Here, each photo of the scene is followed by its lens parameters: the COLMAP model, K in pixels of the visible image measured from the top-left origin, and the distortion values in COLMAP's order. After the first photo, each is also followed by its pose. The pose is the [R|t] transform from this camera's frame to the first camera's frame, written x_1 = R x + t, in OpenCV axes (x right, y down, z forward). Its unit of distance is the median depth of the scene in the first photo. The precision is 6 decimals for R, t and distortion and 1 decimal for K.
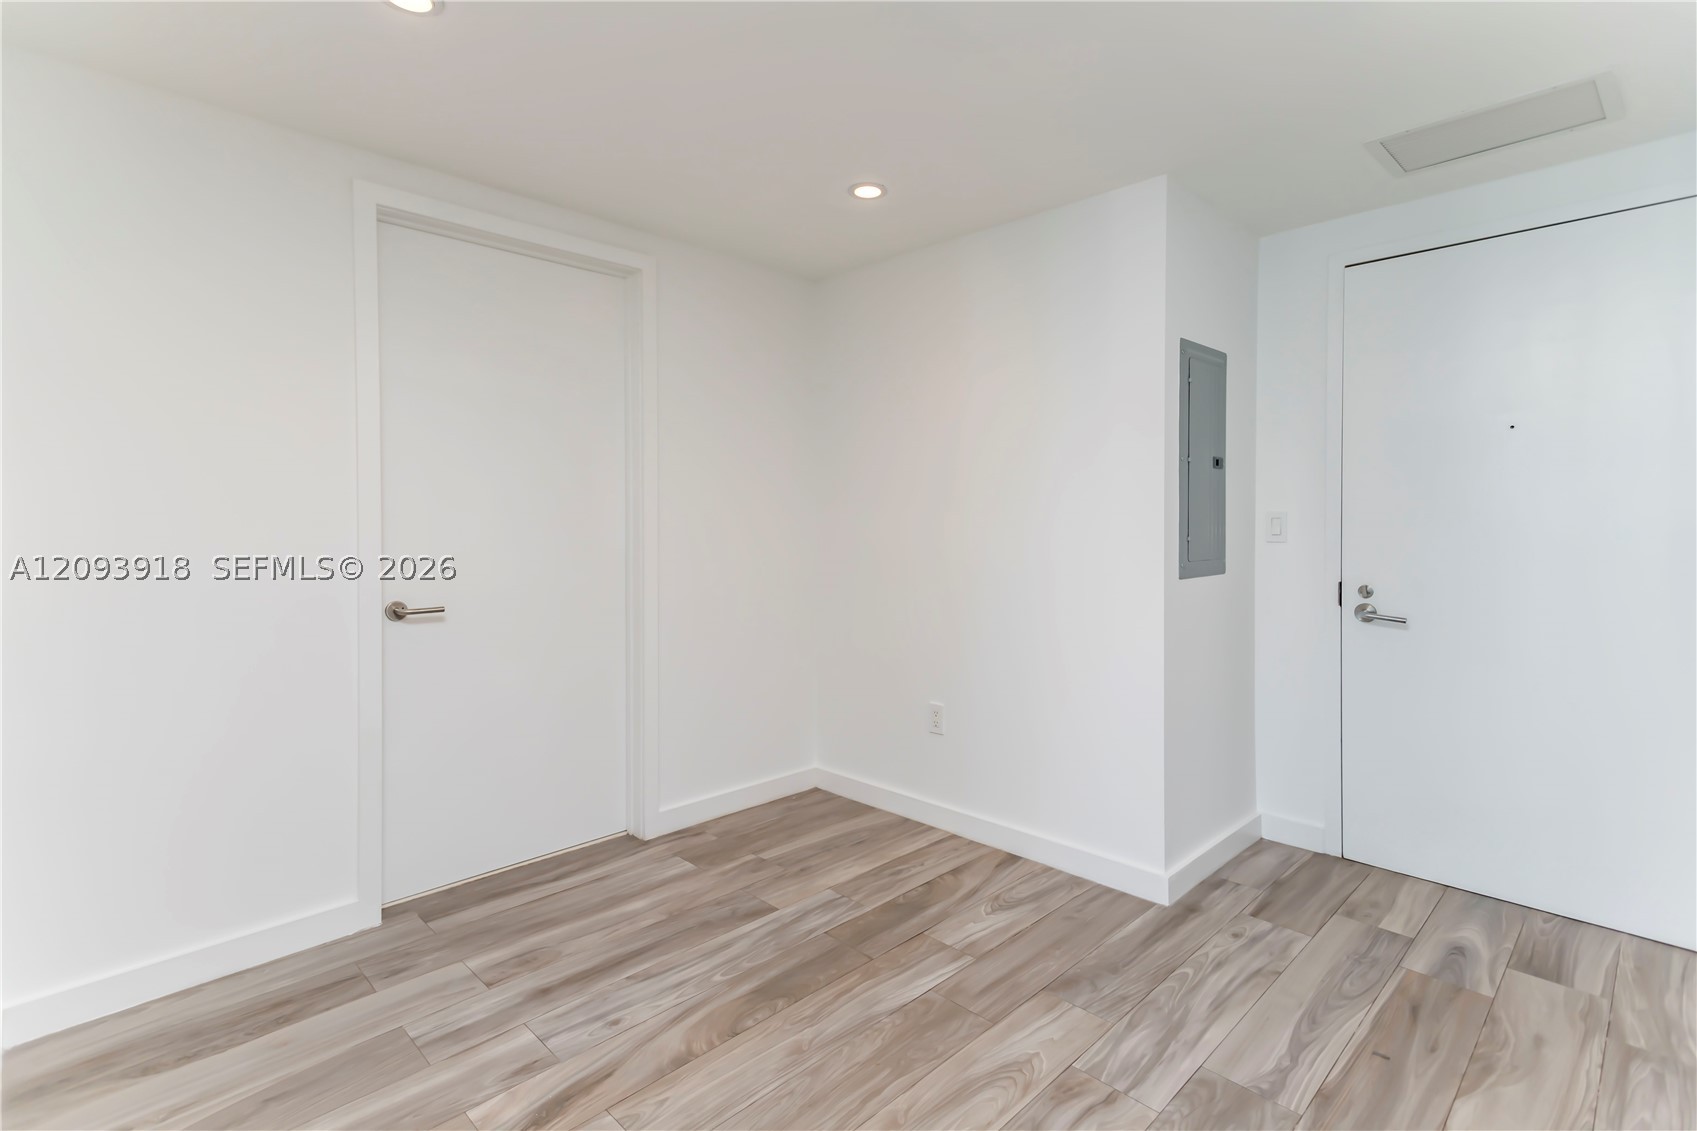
lens RADIAL K [[807.6, 0, 814.7], [0, 807.6, 540.3], [0, 0, 1]] dist [0.022232, -0.000871]
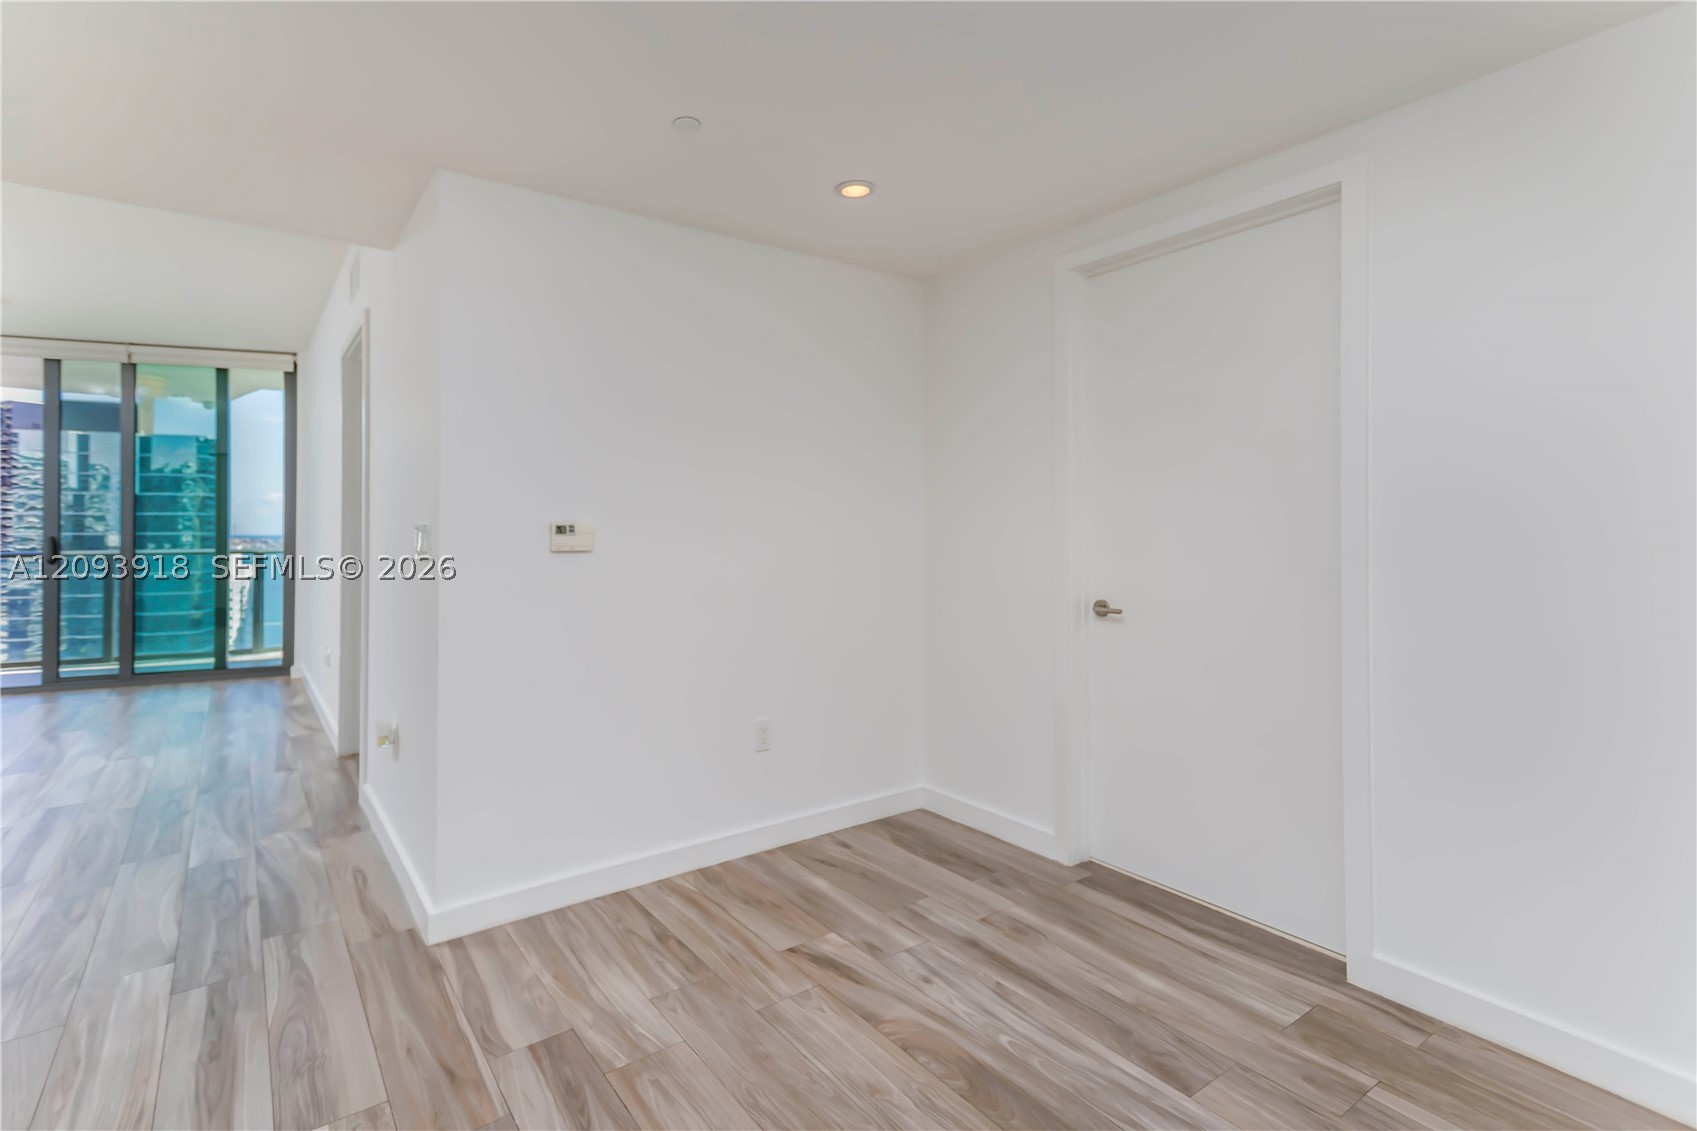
lens RADIAL K [[832.3, 0, 849.9], [0, 832.3, 521.9], [0, 0, 1]] dist [0.022850, -0.000042]
pose [[-0.126640, -0.004763, -0.991937, 0.765567], [-0.020210, 0.999793, -0.002221, -0.027381], [0.991743, 0.019766, -0.126710, 0.863745]]
